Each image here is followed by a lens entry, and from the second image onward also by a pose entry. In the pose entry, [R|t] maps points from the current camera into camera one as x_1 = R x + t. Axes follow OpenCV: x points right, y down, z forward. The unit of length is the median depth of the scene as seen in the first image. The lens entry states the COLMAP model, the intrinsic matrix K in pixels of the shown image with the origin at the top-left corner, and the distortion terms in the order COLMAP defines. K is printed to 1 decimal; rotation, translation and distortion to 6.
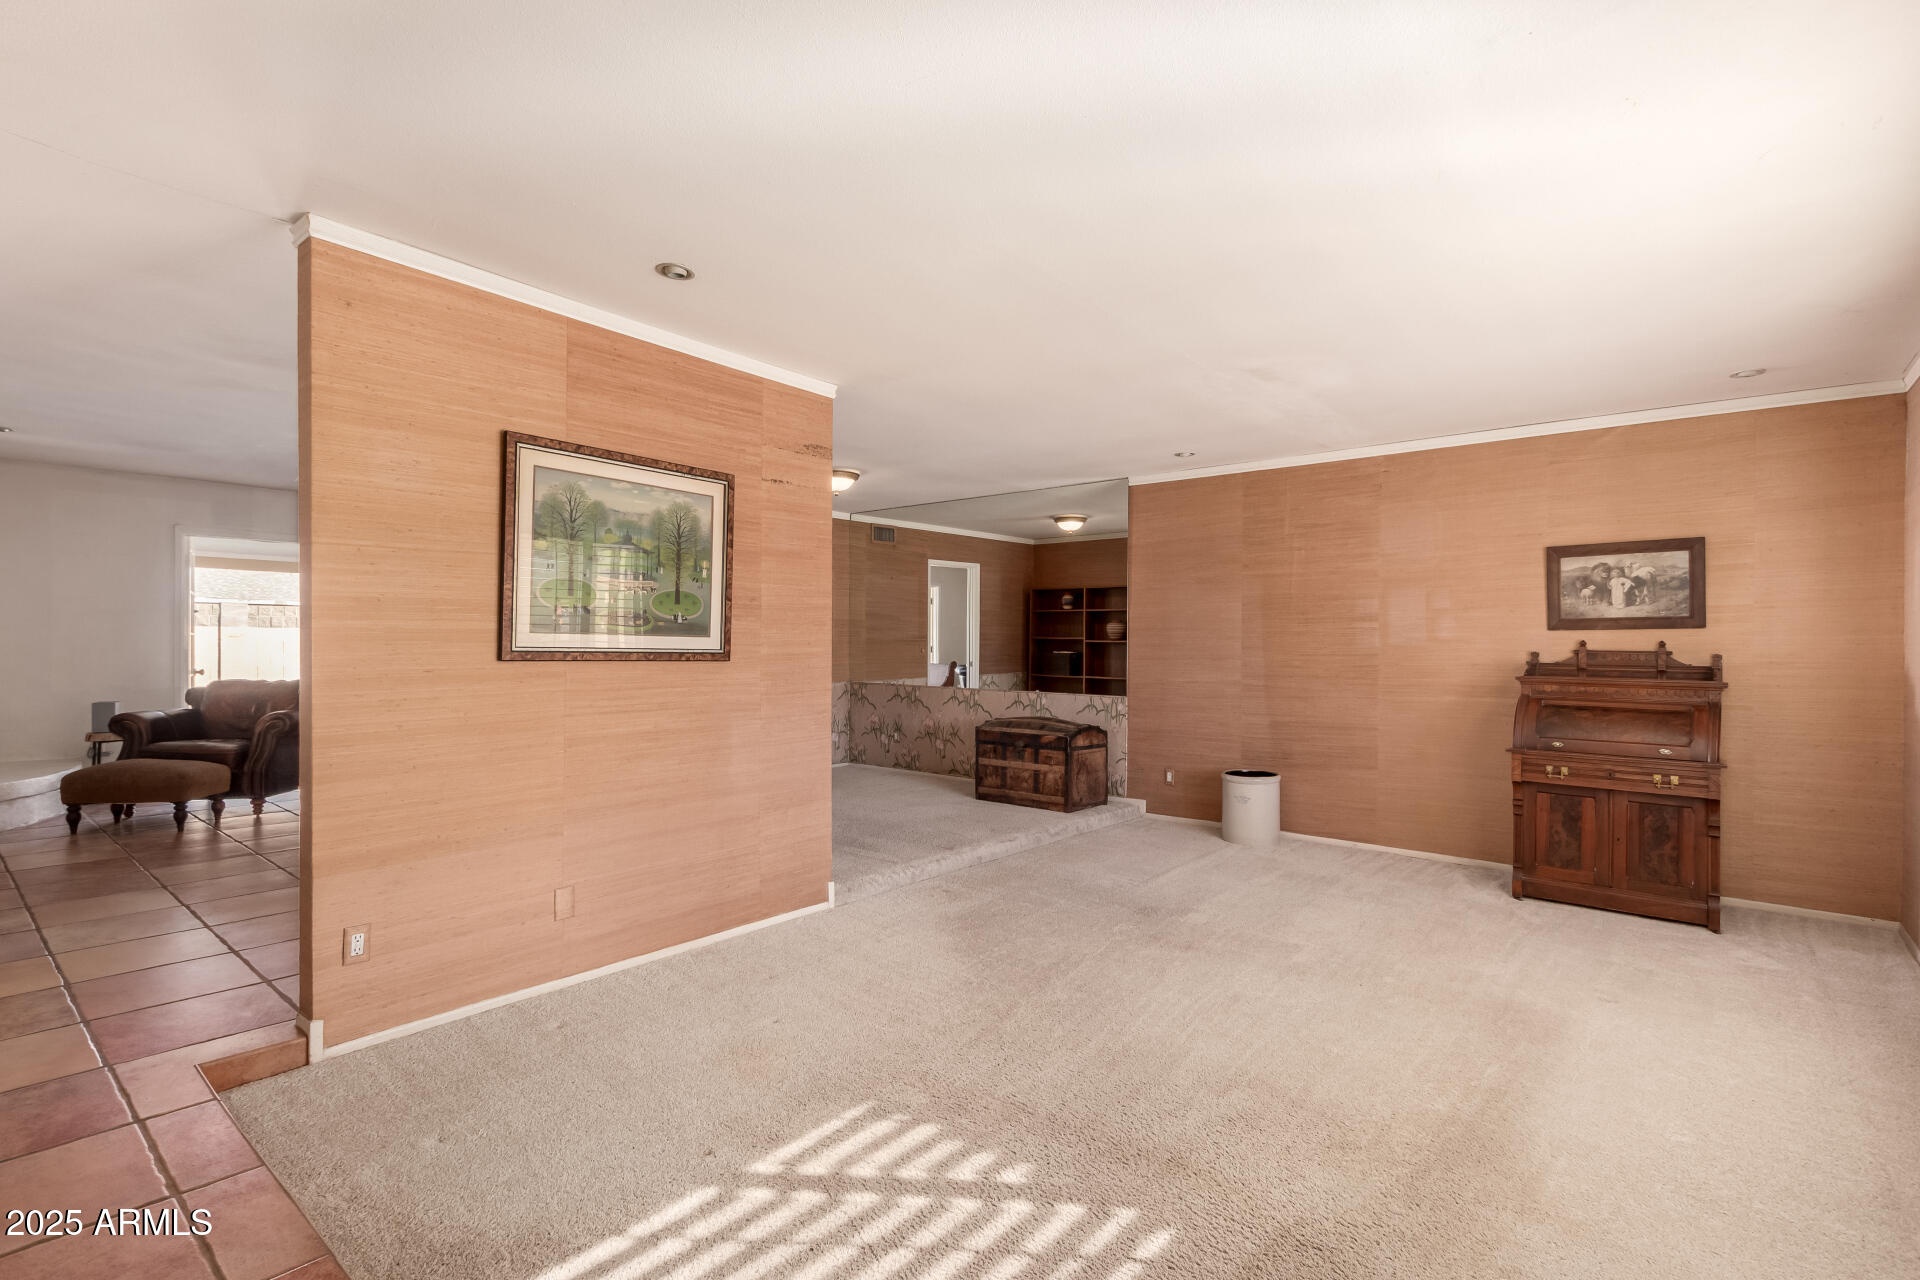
lens RADIAL K [[888.2, 0, 965.2], [0, 888.2, 648.7], [0, 0, 1]] dist [0.003788, -0.000355]
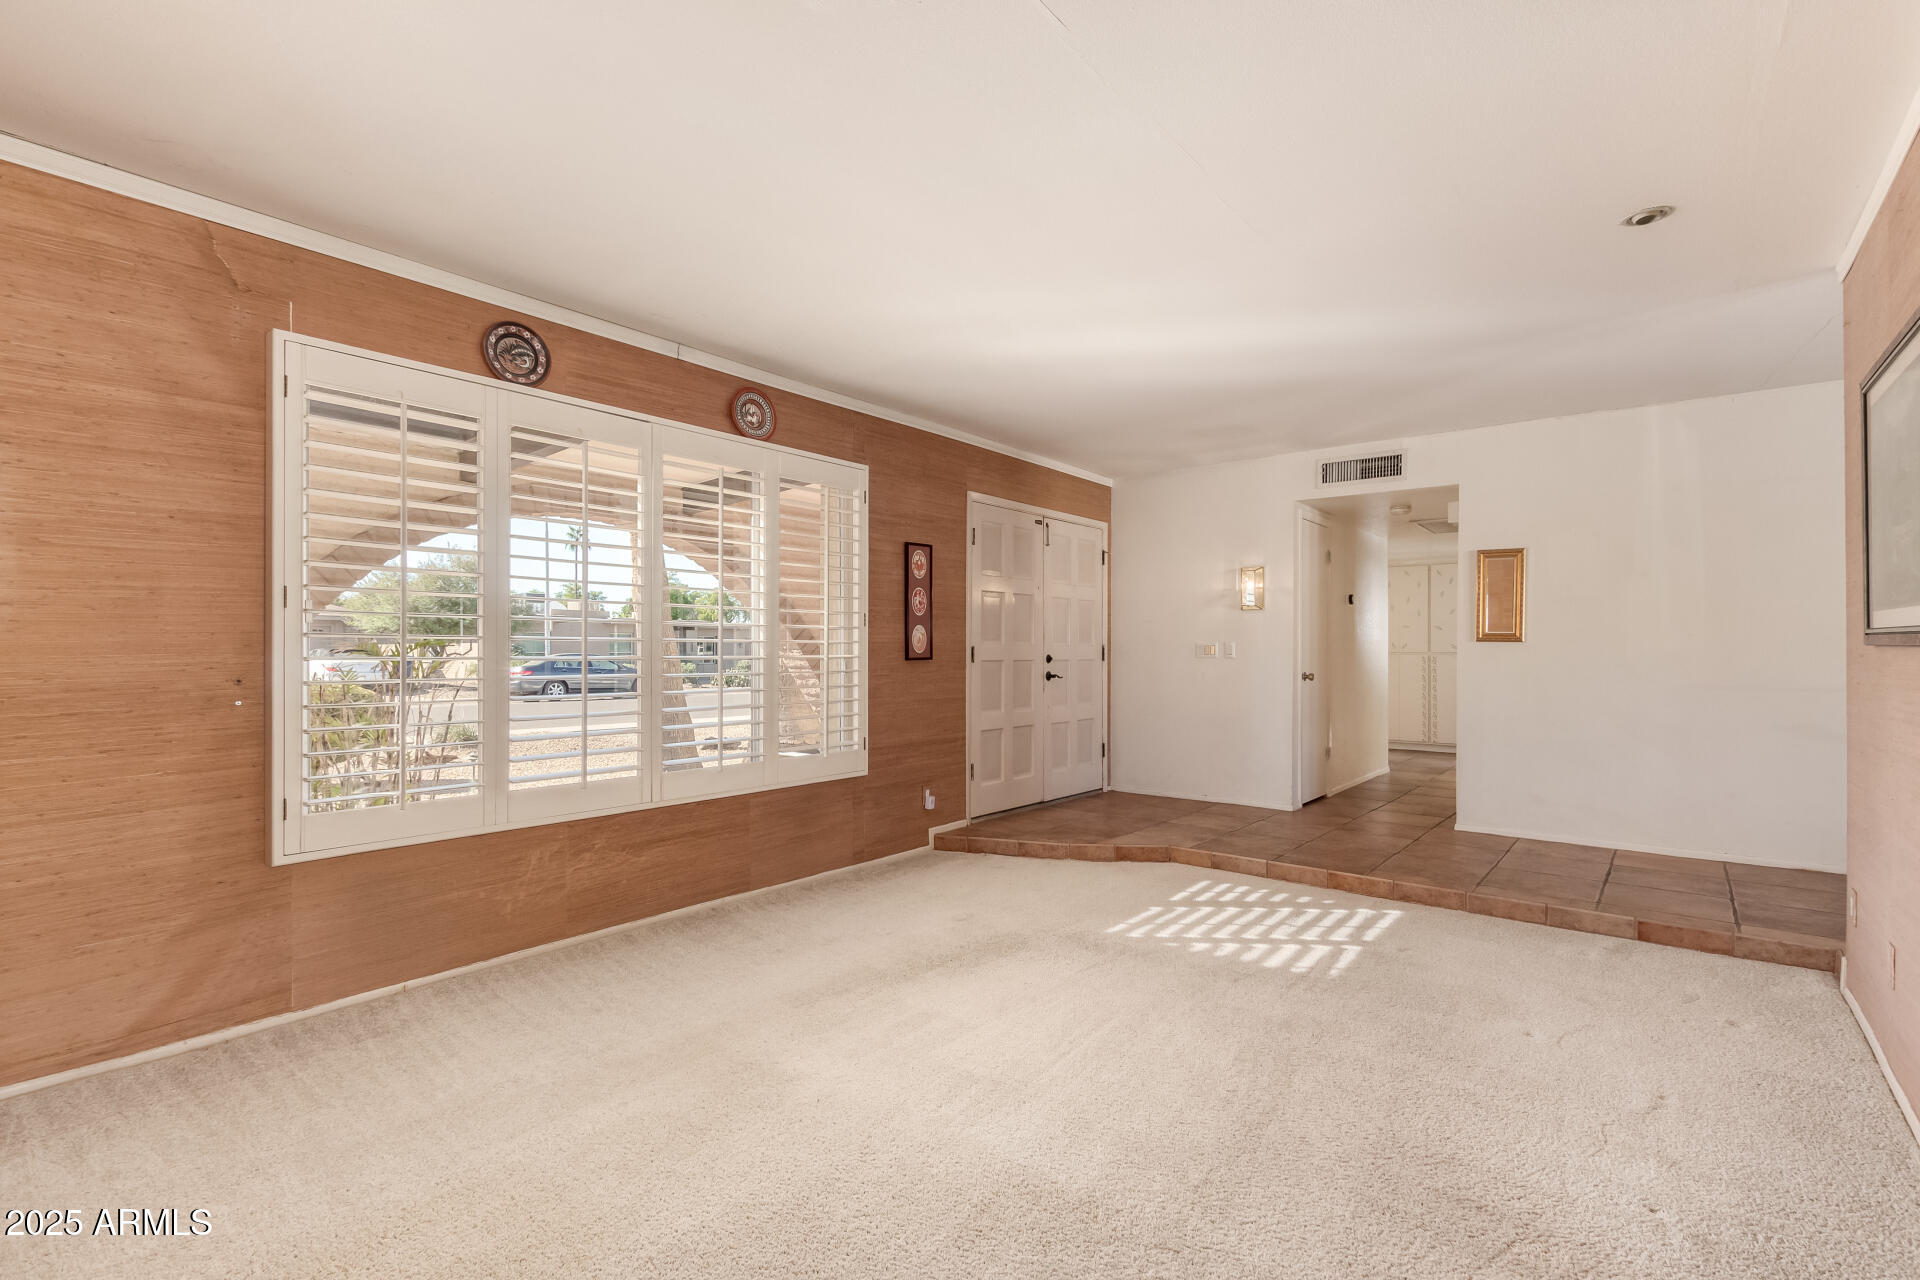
lens RADIAL K [[888.2, 0, 965.2], [0, 888.2, 648.7], [0, 0, 1]] dist [0.003788, -0.000355]
pose [[-0.999885, -0.015011, 0.002302, 0.515059], [-0.015013, 0.999887, -0.001006, 0.040260], [-0.002287, -0.001040, -0.999997, 2.741581]]
